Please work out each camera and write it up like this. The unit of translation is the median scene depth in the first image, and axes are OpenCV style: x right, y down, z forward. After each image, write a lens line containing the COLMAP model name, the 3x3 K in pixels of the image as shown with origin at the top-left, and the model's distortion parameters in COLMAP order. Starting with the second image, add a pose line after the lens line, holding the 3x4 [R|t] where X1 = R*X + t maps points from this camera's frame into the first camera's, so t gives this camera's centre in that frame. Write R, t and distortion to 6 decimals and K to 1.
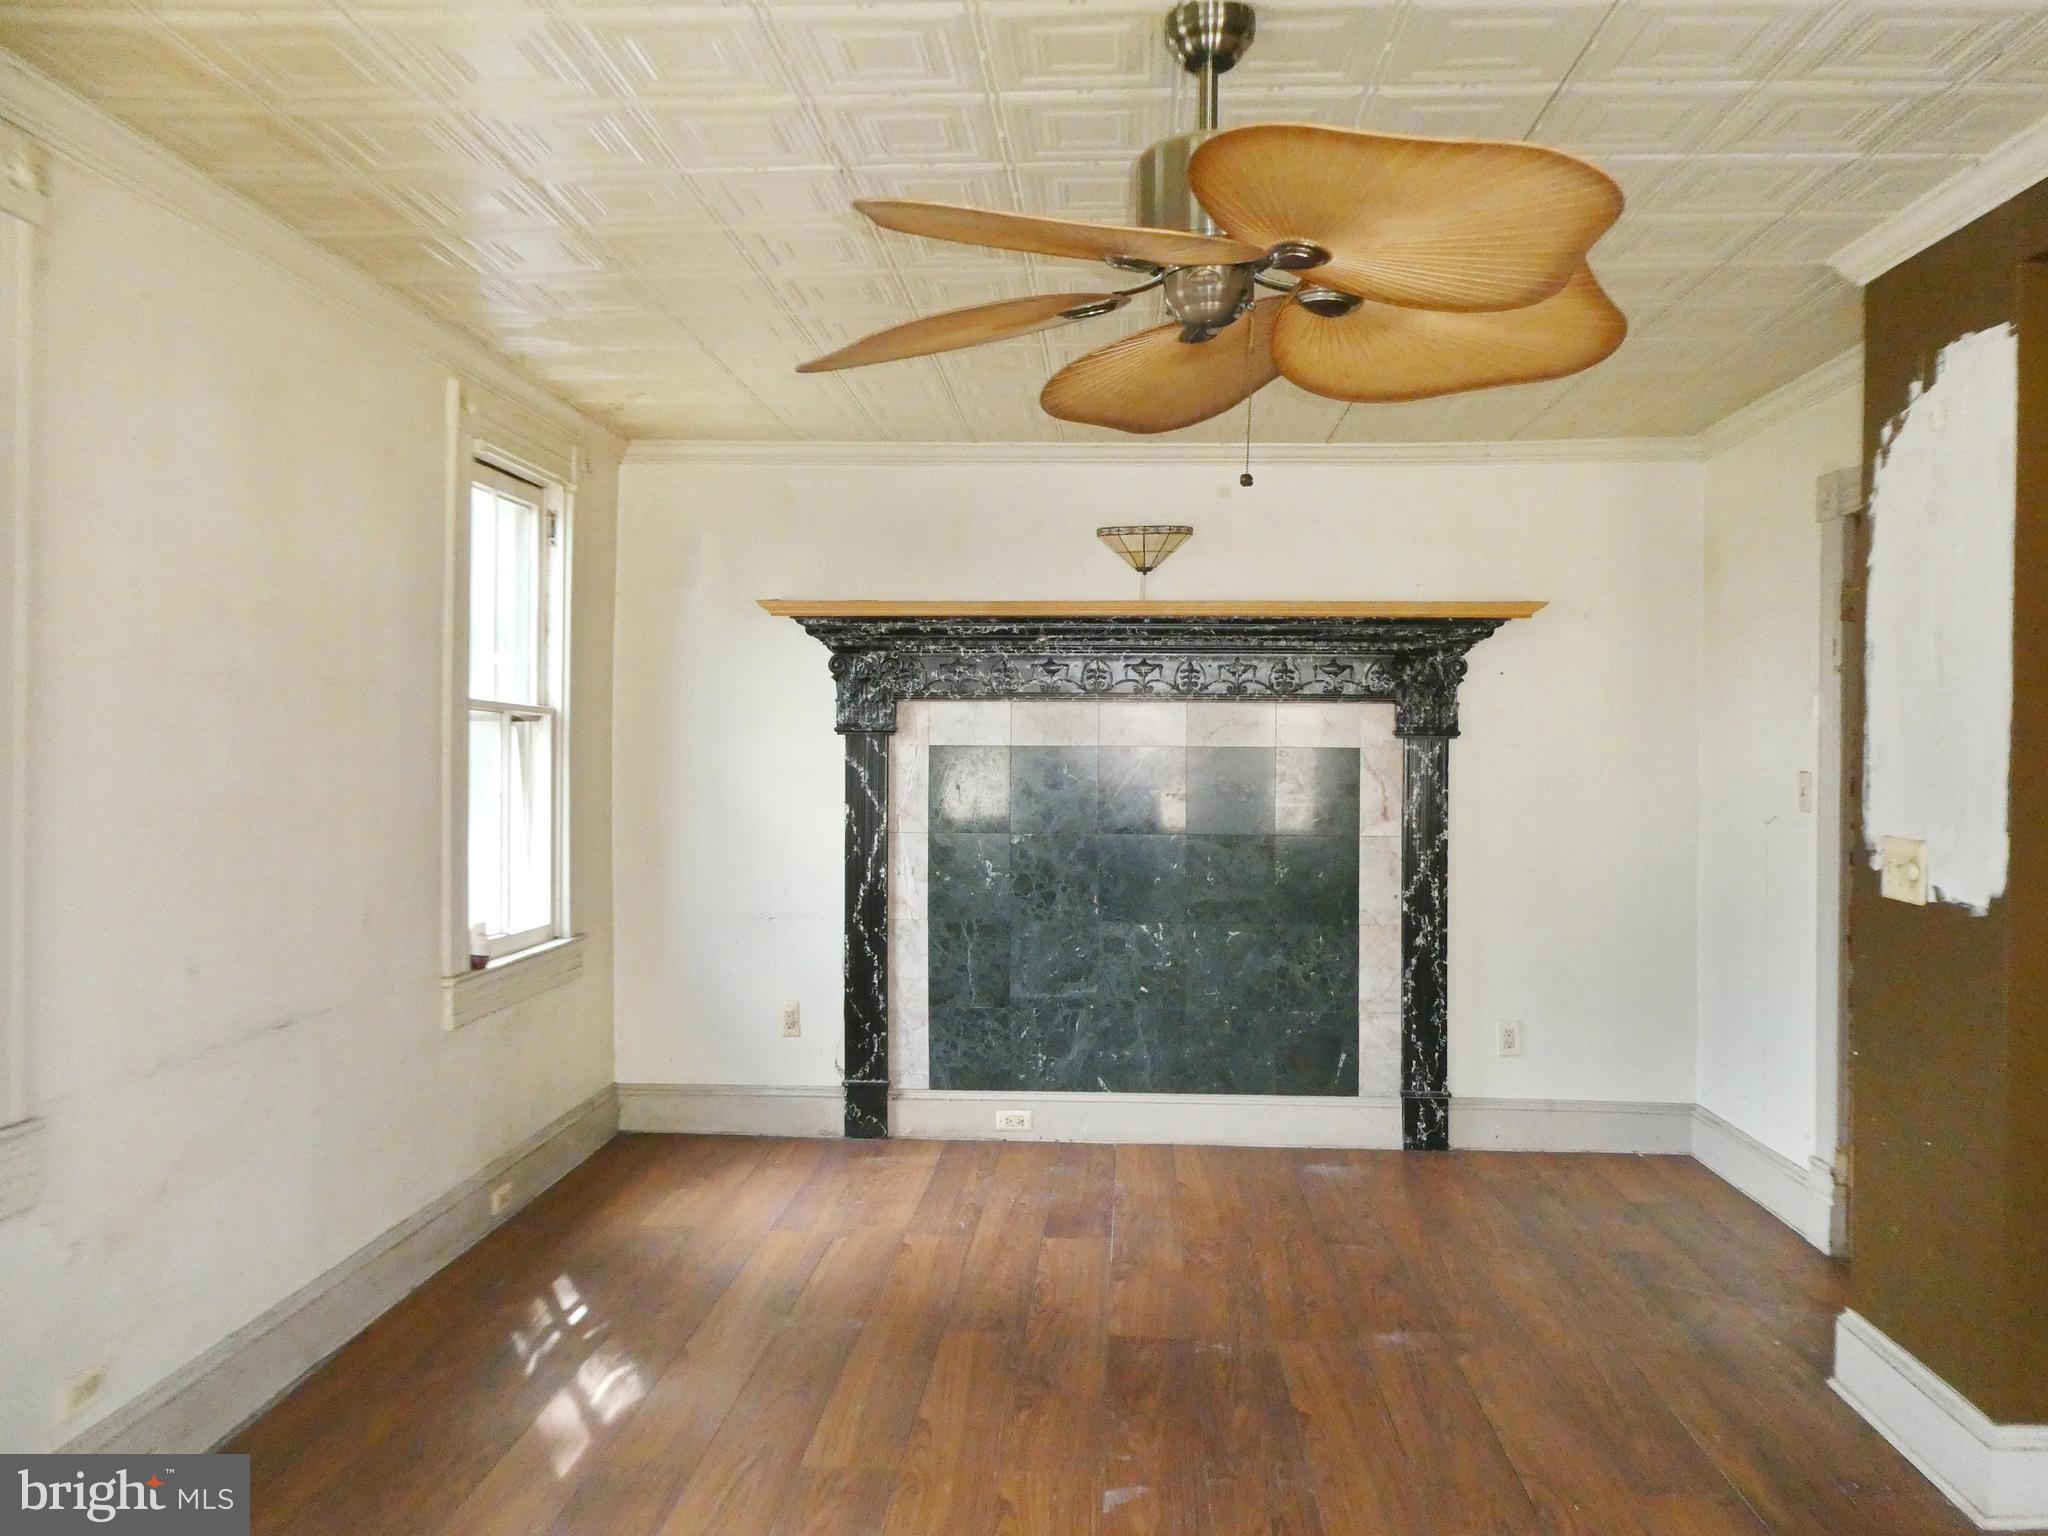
lens RADIAL K [[1547.8, 0, 1024.0], [0, 1547.8, 768.0], [0, 0, 1]] dist [0.002752, 0.065220]
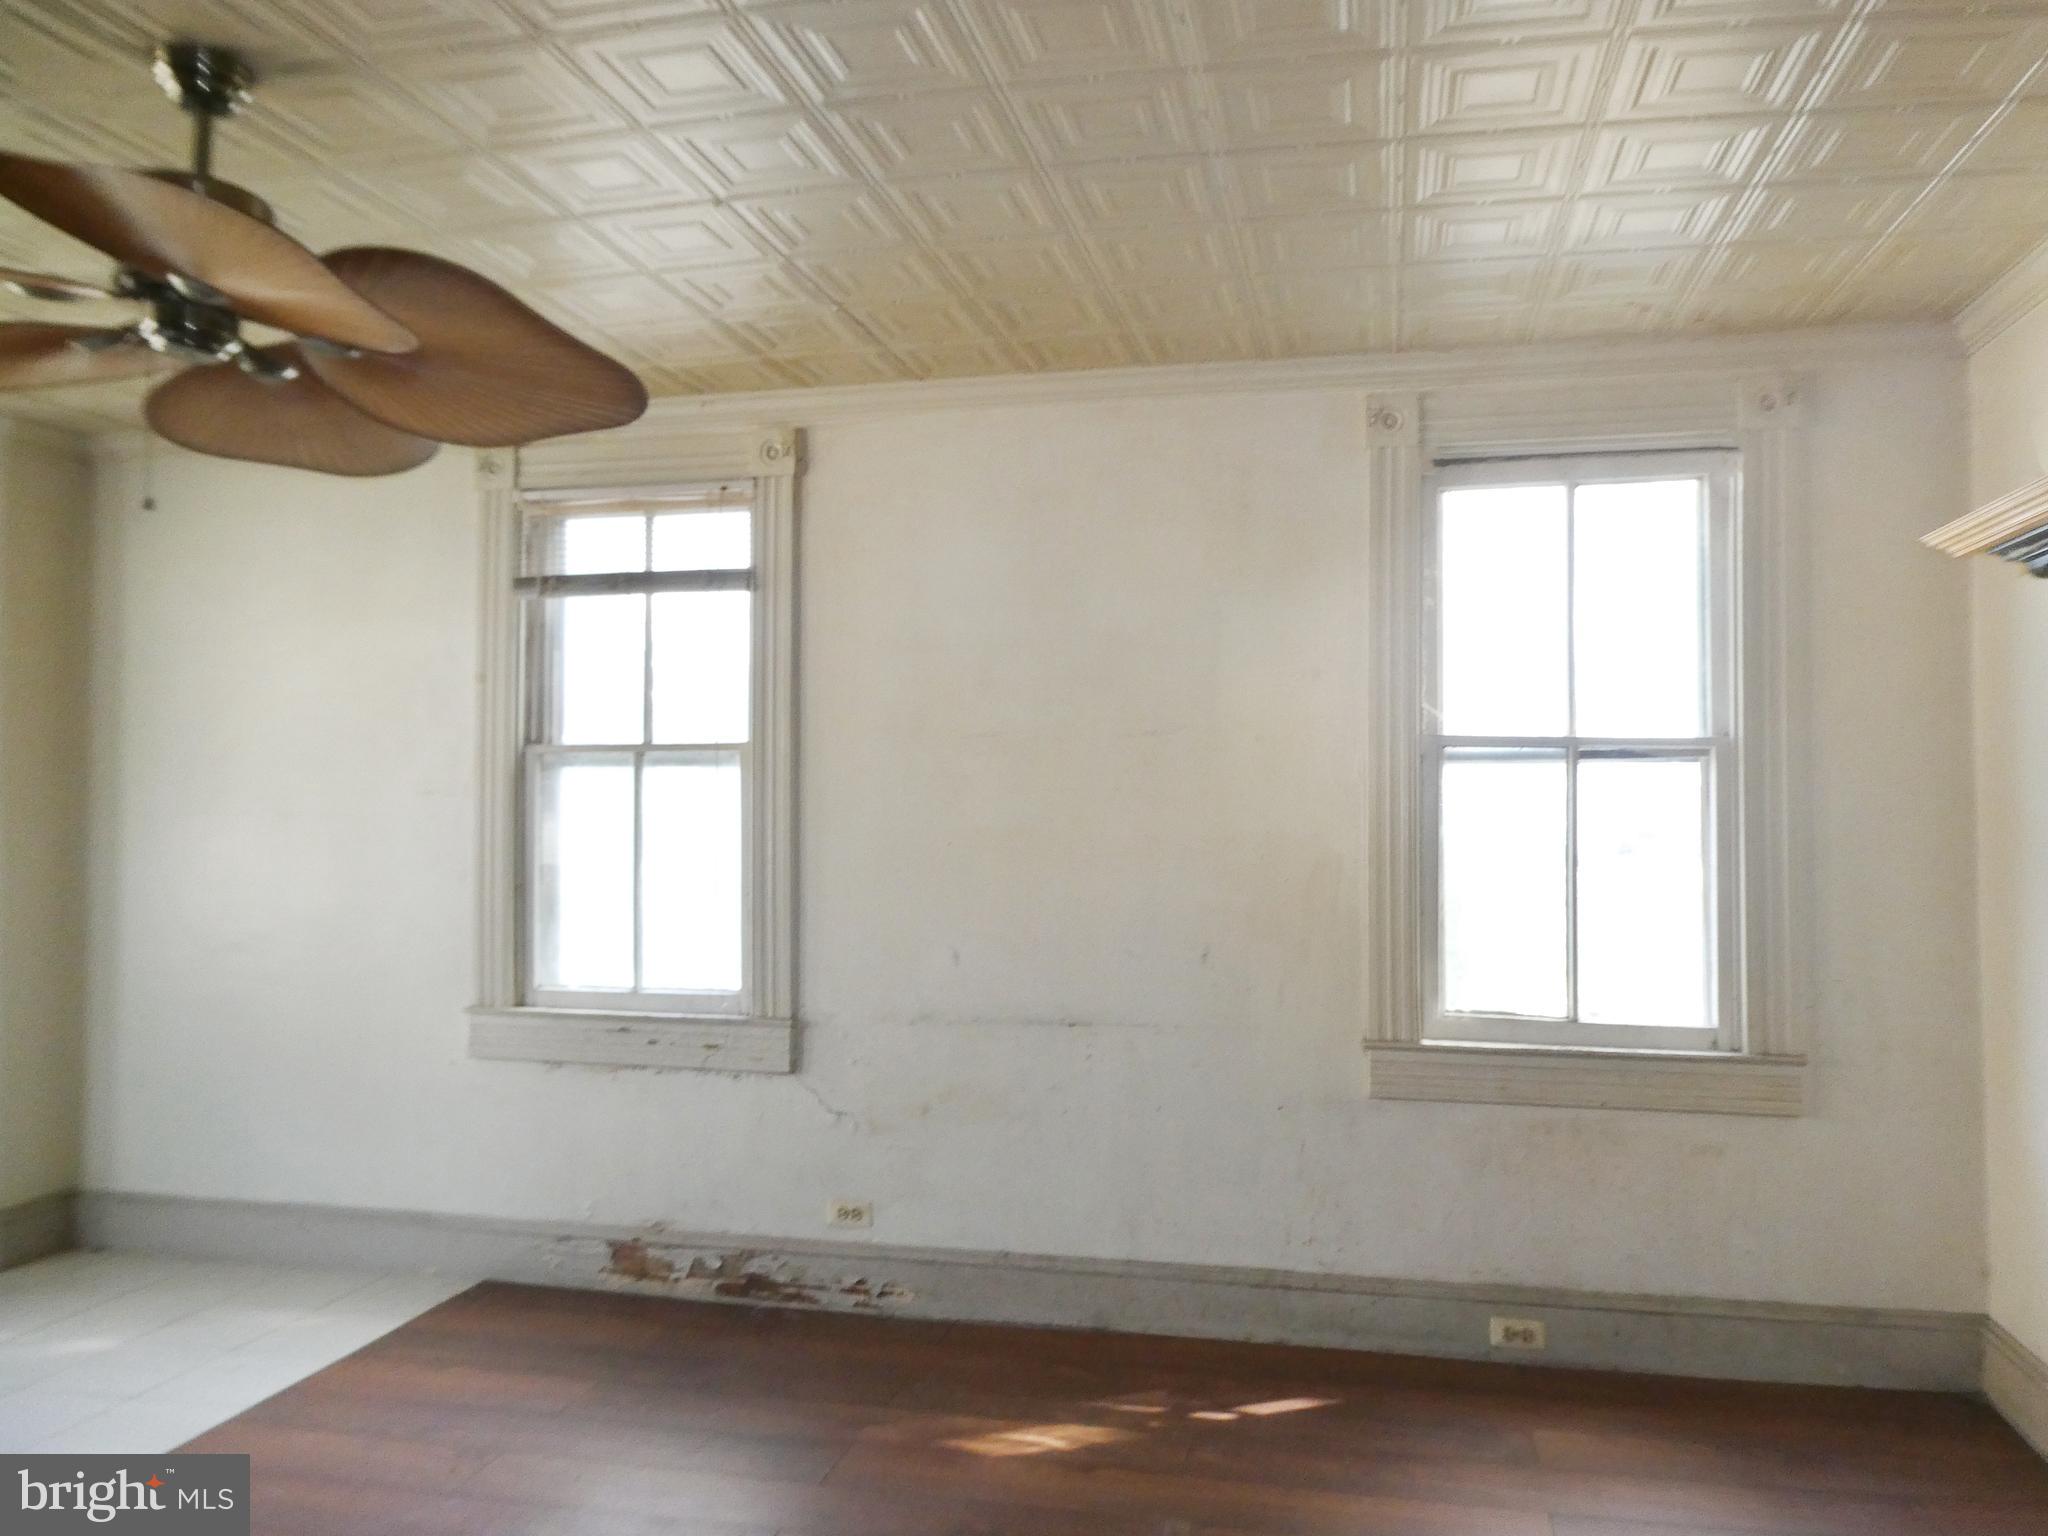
lens RADIAL K [[1497.7, 0, 1024.0], [0, 1497.7, 768.0], [0, 0, 1]] dist [0.006150, -0.022913]
pose [[-0.172456, -0.032907, -0.984467, 0.824473], [-0.014224, 0.999421, -0.030915, 0.006398], [0.984914, 0.008671, -0.172824, 1.428090]]
